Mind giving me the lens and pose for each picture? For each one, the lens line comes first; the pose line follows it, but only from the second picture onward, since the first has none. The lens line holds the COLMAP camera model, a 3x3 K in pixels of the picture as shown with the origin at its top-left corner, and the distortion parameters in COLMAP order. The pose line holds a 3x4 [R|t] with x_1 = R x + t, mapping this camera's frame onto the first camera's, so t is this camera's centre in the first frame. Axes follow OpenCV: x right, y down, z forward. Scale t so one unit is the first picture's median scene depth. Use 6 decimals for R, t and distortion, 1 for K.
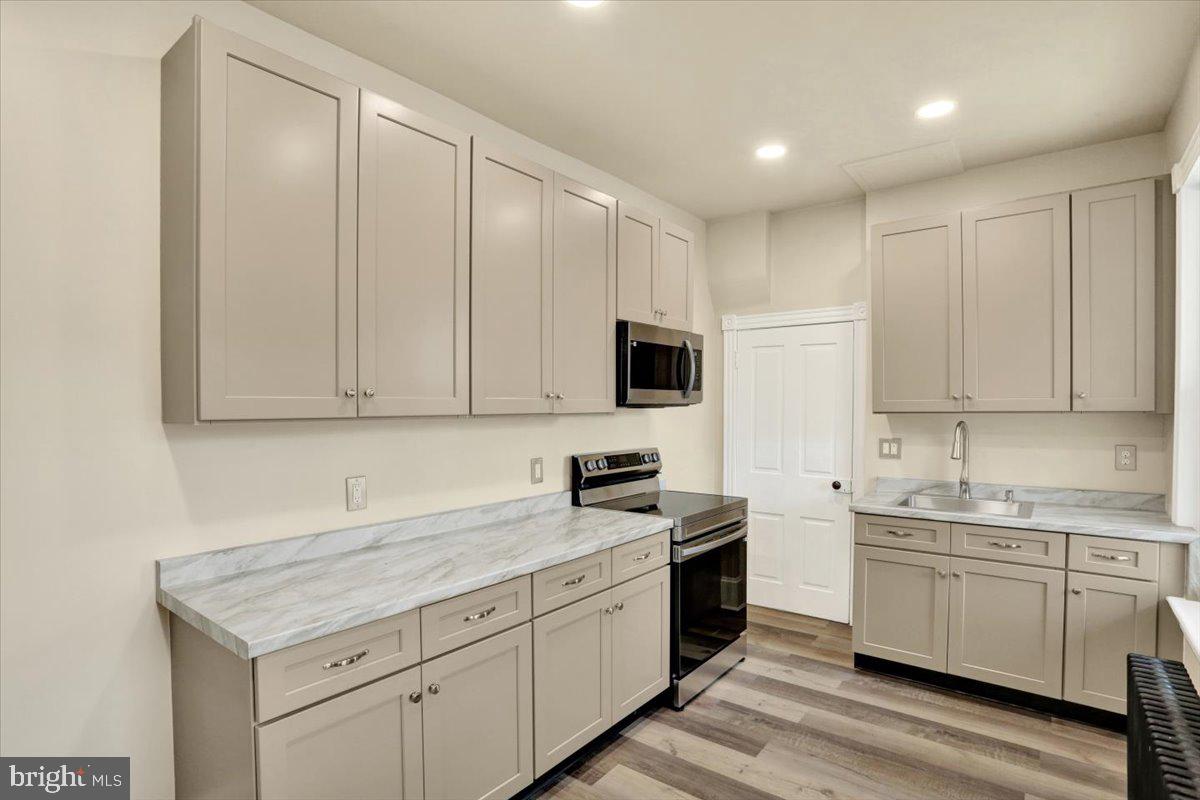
lens RADIAL K [[595.2, 0, 598.4], [0, 595.2, 417.8], [0, 0, 1]] dist [-0.045726, 0.016842]
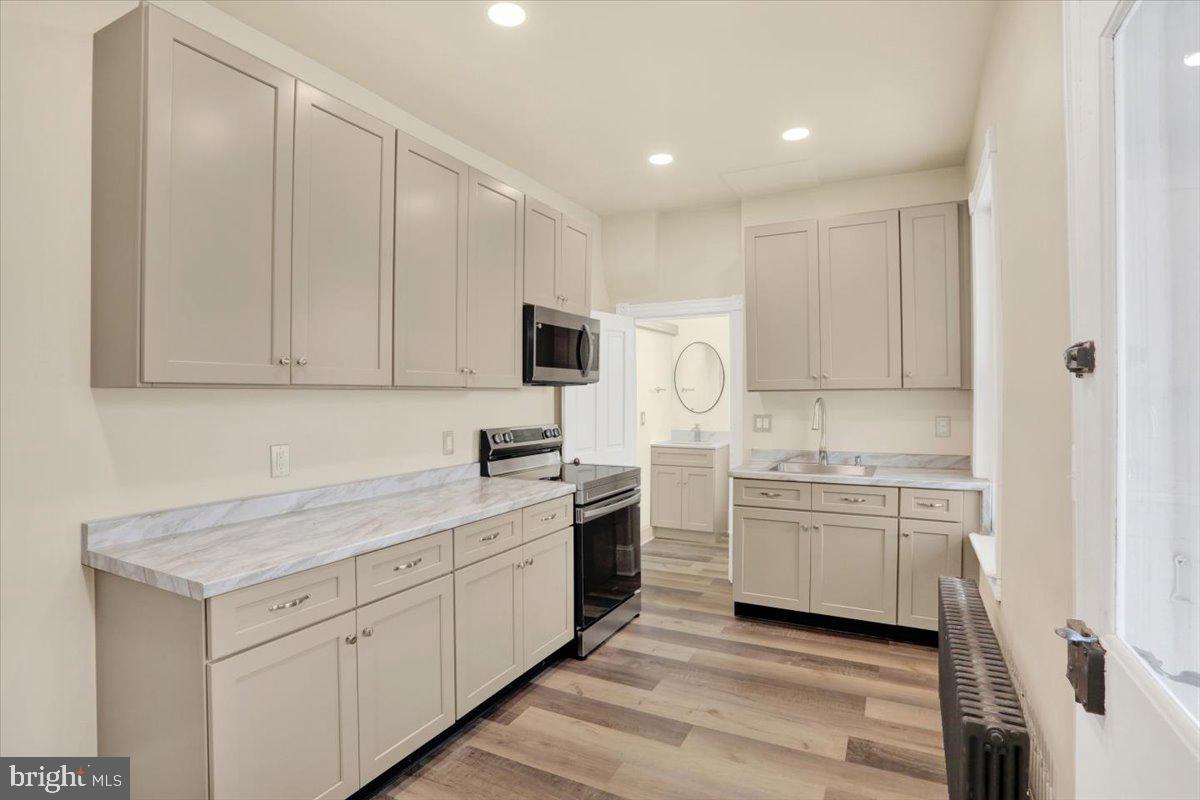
lens RADIAL K [[595.2, 0, 599.9], [0, 595.2, 397.1], [0, 0, 1]] dist [-0.045726, 0.016842]
pose [[0.982870, -0.001531, 0.184294, -0.036905], [0.004681, 0.999850, -0.016661, 0.029395], [-0.184241, 0.017238, 0.982730, -0.103728]]
